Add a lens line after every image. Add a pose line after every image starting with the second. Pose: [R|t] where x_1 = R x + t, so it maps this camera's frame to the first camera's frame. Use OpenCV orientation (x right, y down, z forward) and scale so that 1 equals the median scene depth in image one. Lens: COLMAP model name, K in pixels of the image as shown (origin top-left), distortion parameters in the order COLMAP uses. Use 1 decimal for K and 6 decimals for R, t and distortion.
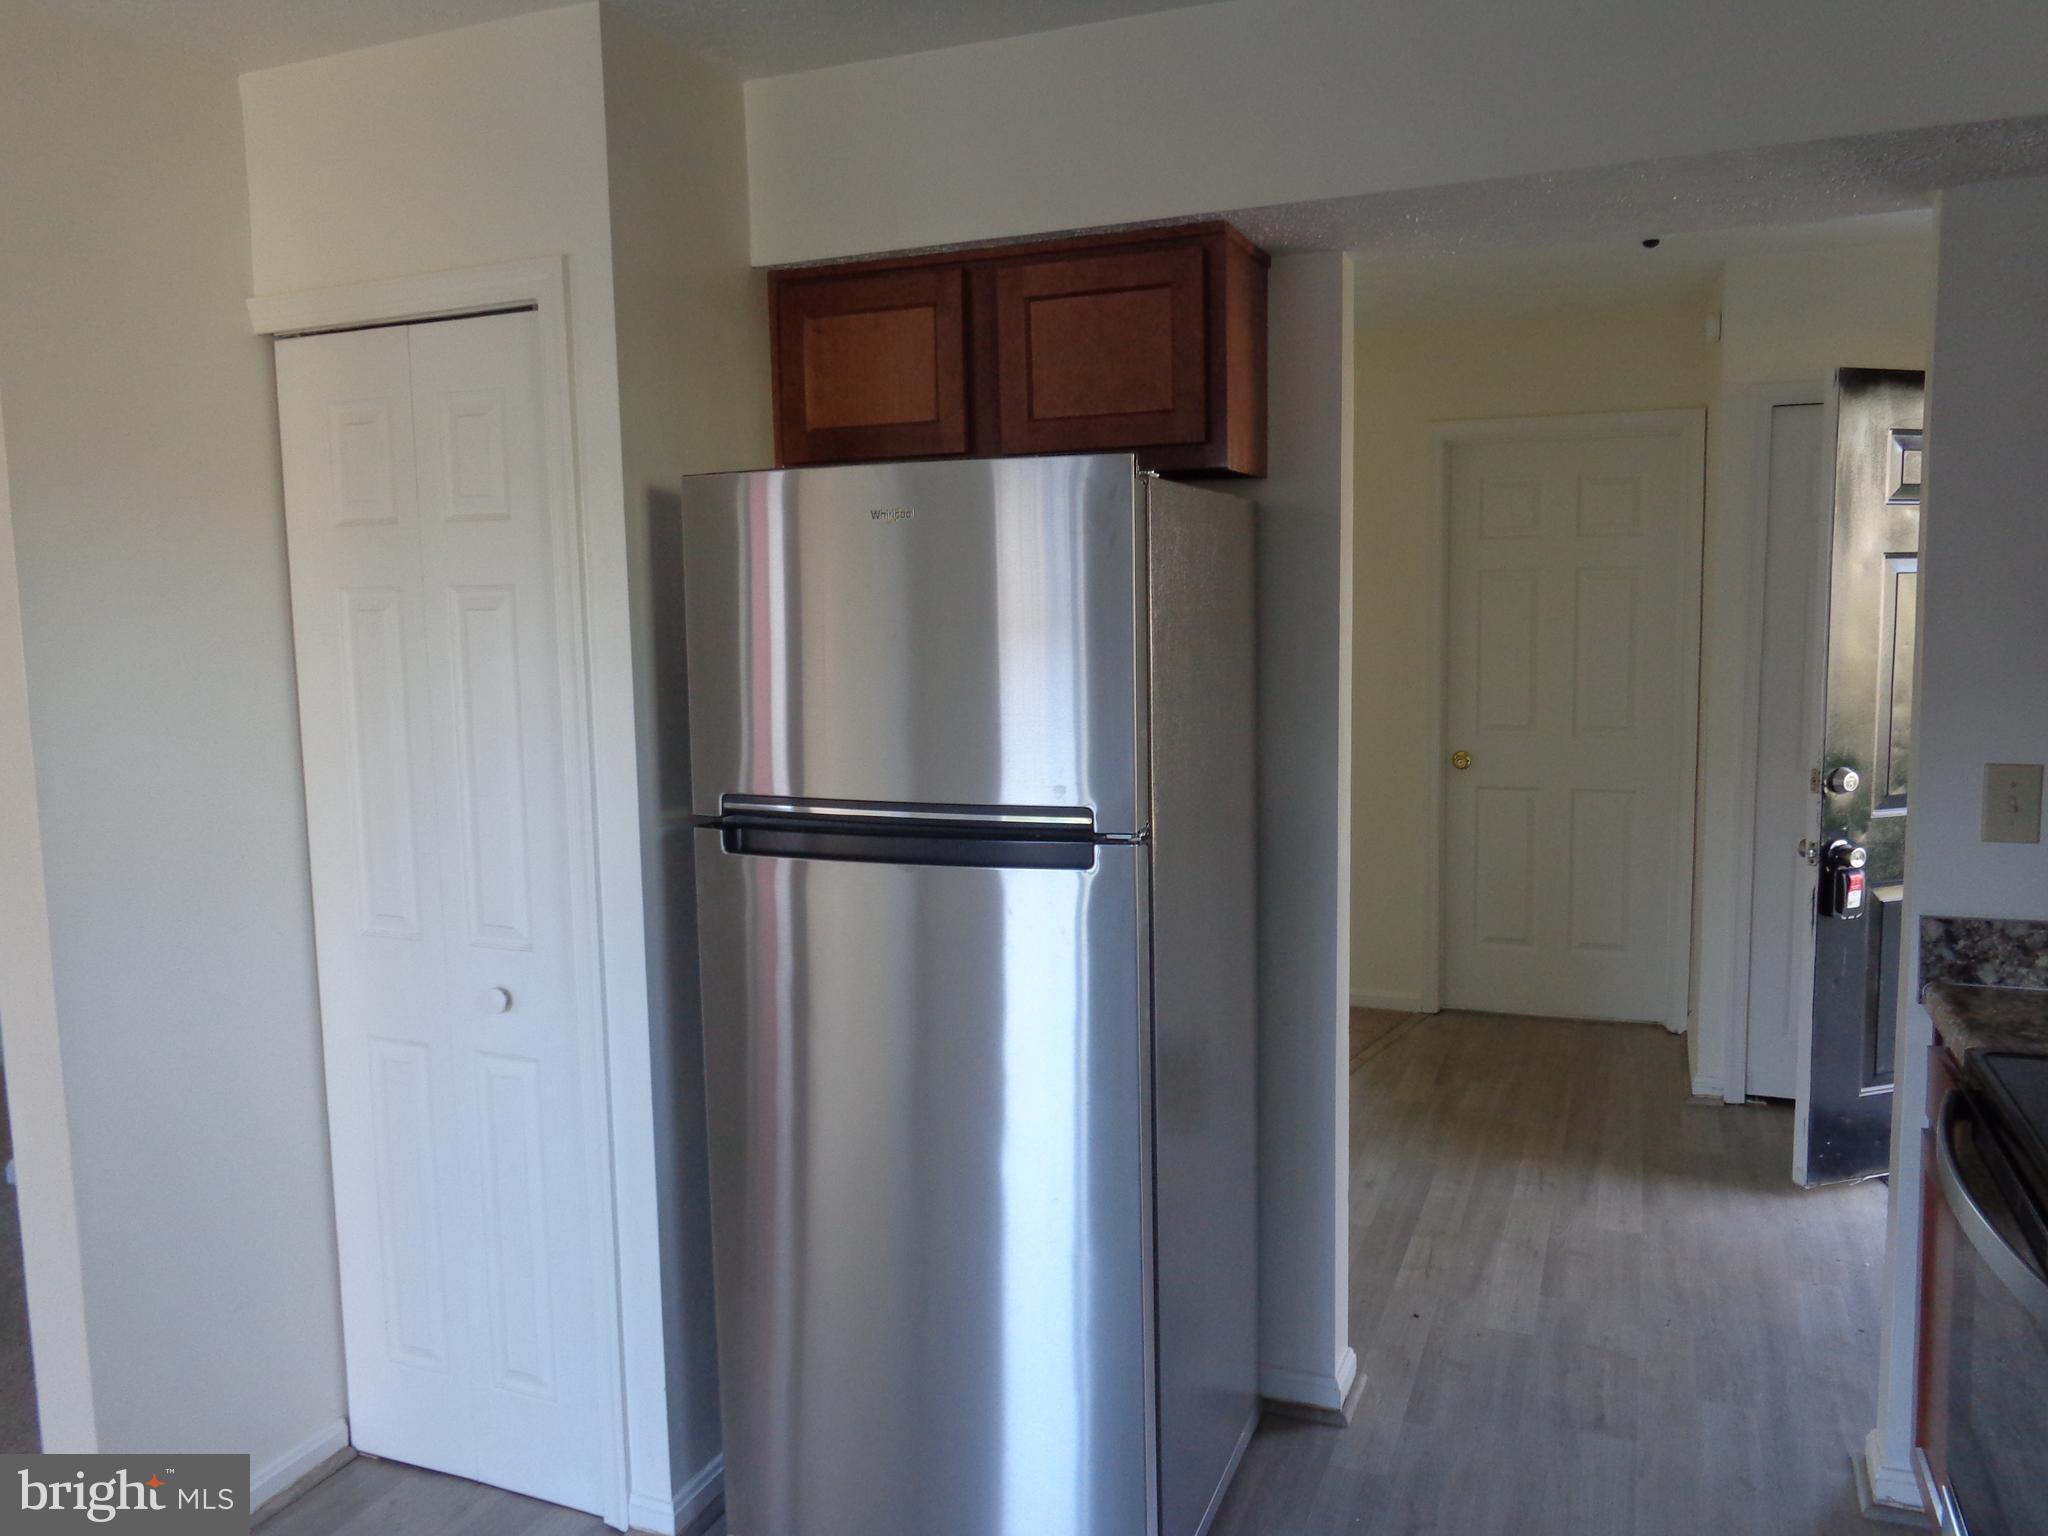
lens RADIAL K [[1523.0, 0, 1024.0], [0, 1523.0, 768.0], [0, 0, 1]] dist [-0.004345, -0.008497]
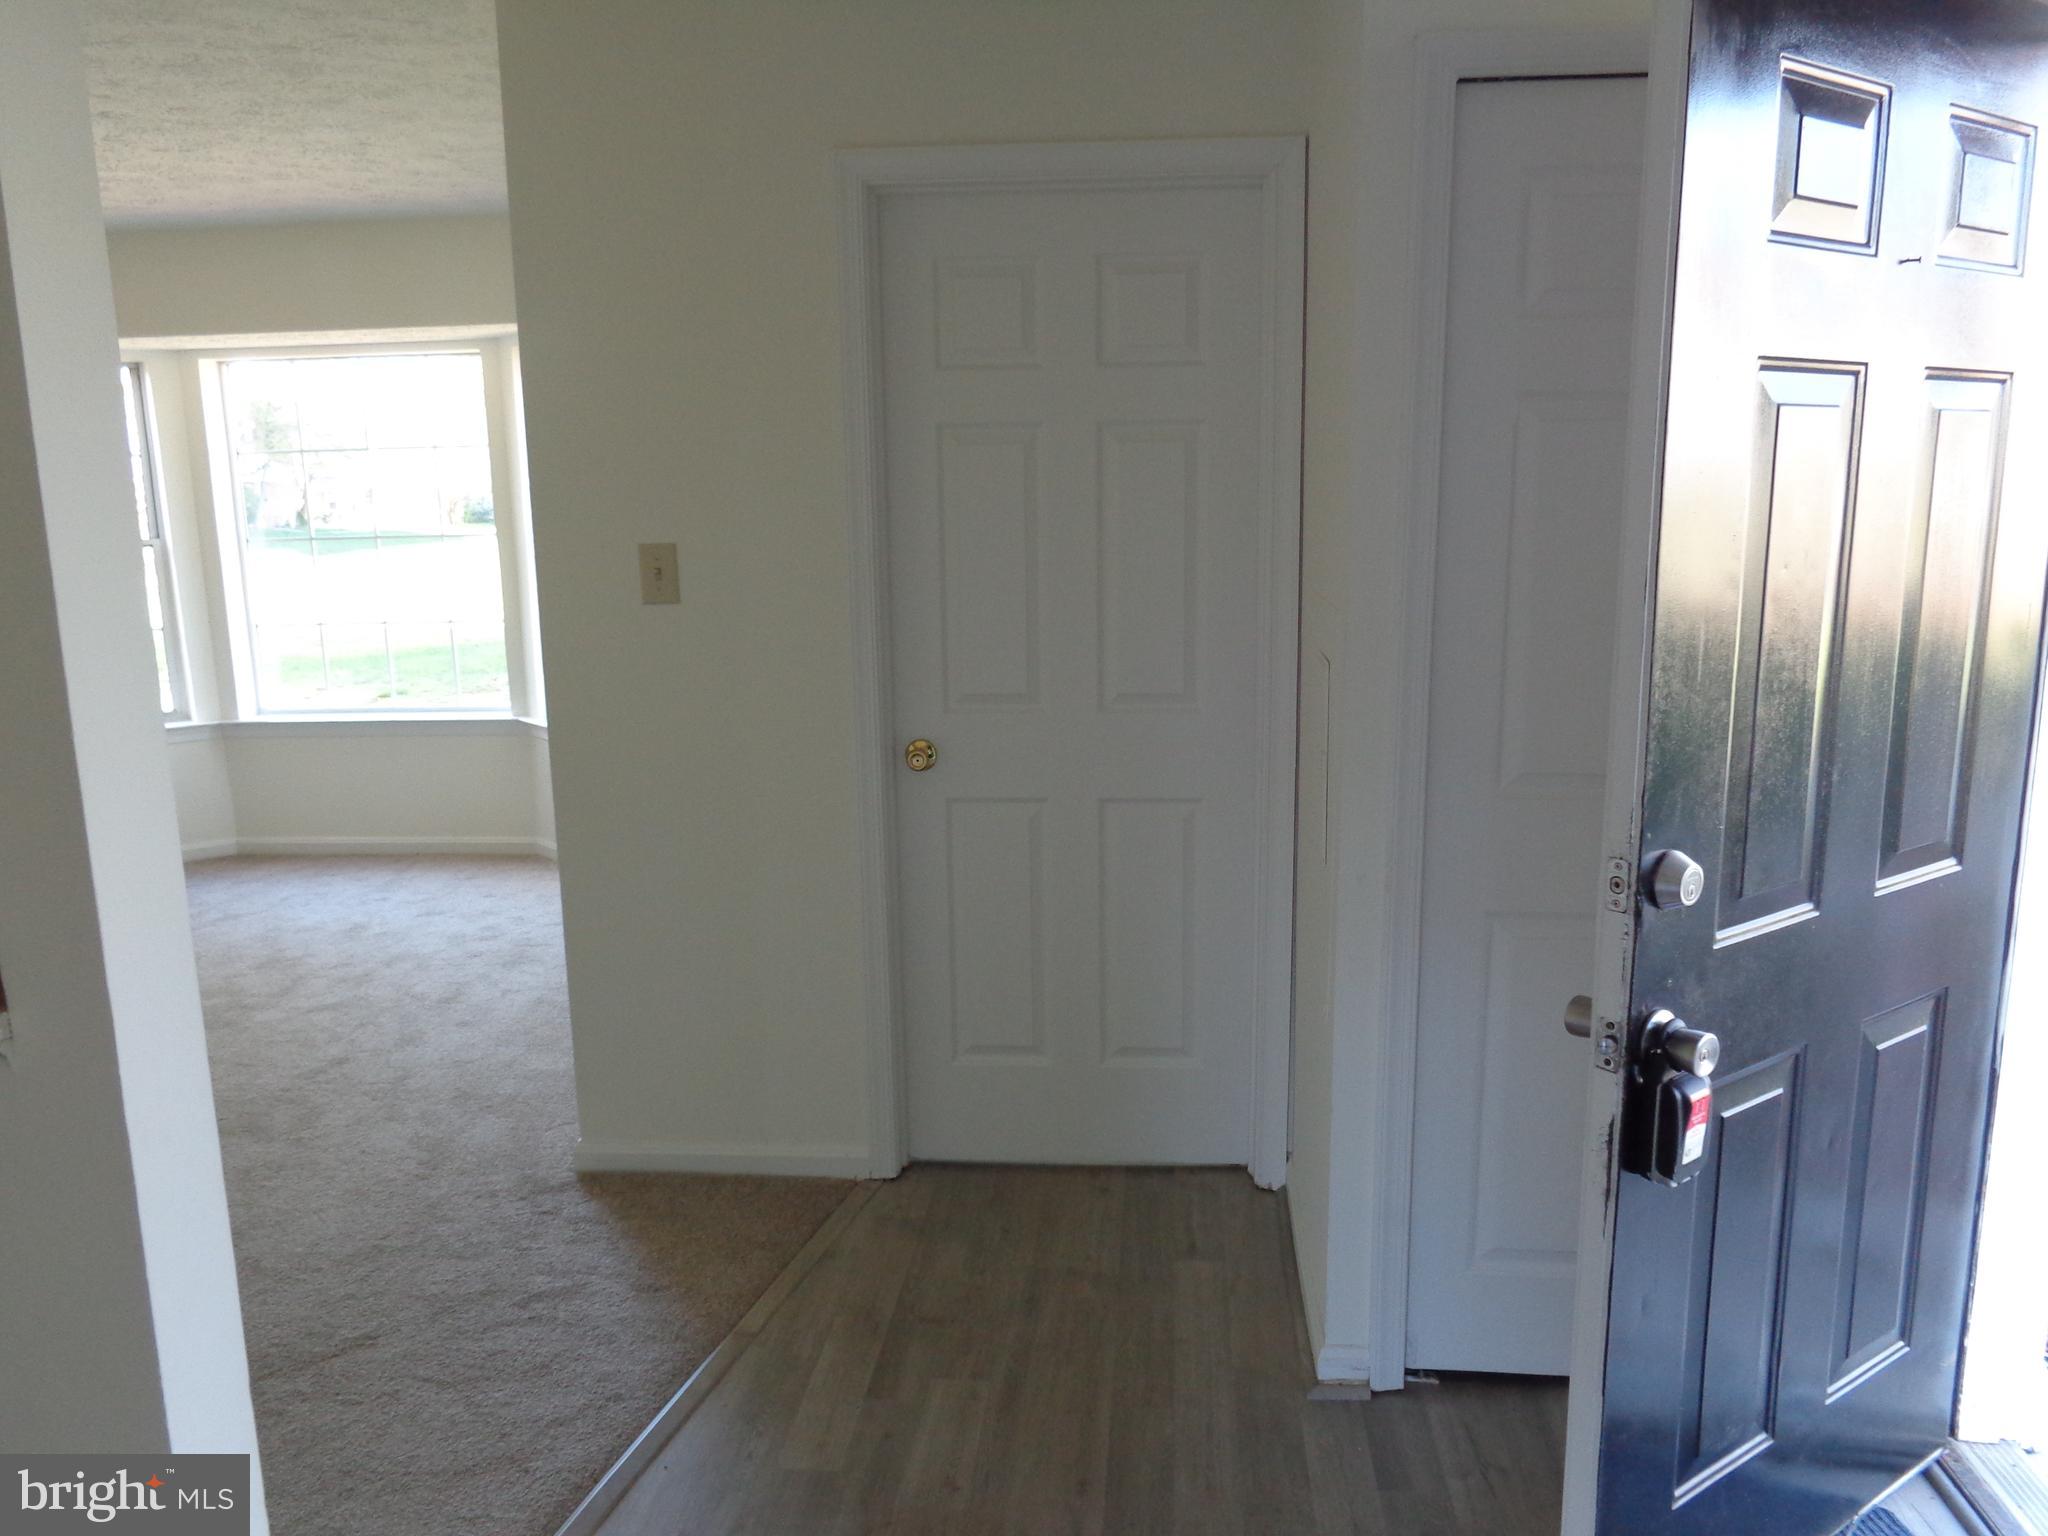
lens RADIAL K [[1523.0, 0, 1024.0], [0, 1523.0, 768.0], [0, 0, 1]] dist [-0.004345, -0.008497]
pose [[0.957566, -0.047758, 0.284229, 0.190928], [0.028053, 0.996937, 0.073002, -0.050148], [-0.286844, -0.061931, 0.955973, 0.516084]]
